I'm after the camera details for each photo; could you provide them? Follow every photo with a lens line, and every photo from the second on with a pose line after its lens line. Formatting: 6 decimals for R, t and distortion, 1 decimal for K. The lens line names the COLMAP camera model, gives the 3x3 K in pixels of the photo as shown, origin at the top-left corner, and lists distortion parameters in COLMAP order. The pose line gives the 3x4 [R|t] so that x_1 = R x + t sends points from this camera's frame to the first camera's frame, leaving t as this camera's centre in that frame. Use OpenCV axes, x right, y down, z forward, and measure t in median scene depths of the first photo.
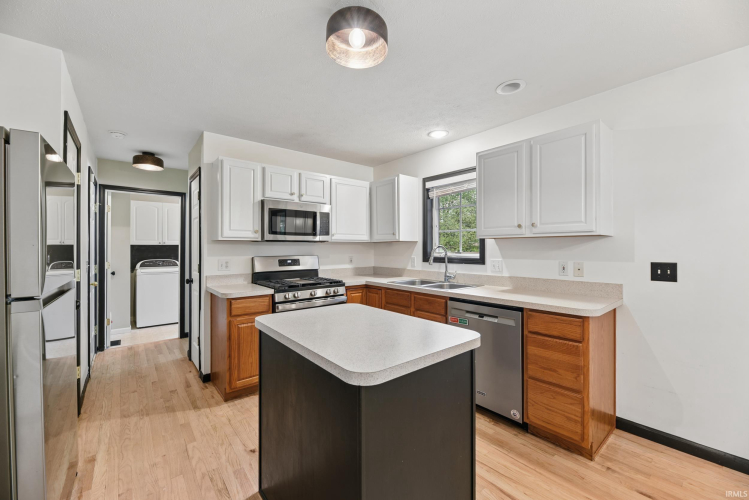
lens RADIAL K [[304.4, 0, 375.6], [0, 304.4, 248.2], [0, 0, 1]] dist [-0.001024, -0.000334]
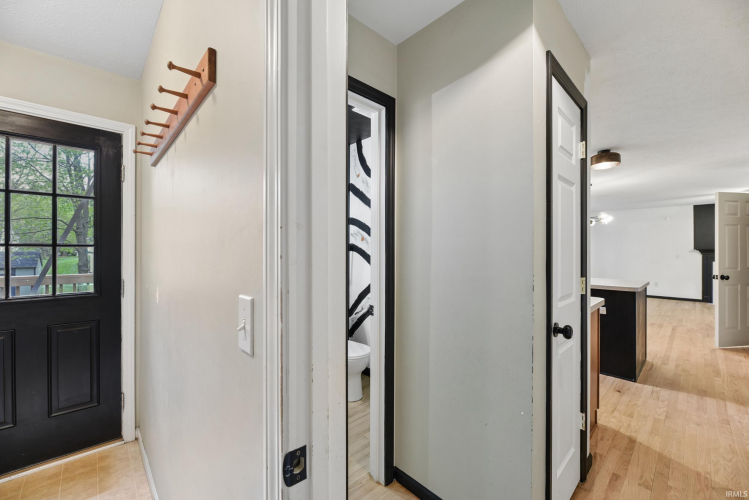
lens RADIAL K [[304.4, 0, 374.7], [0, 304.4, 251.0], [0, 0, 1]] dist [-0.001024, -0.000334]
pose [[-0.067778, 0.000206, 0.997700, -1.450240], [0.001947, 0.999998, -0.000074, 0.001356], [-0.997699, 0.001938, -0.067778, 1.855963]]
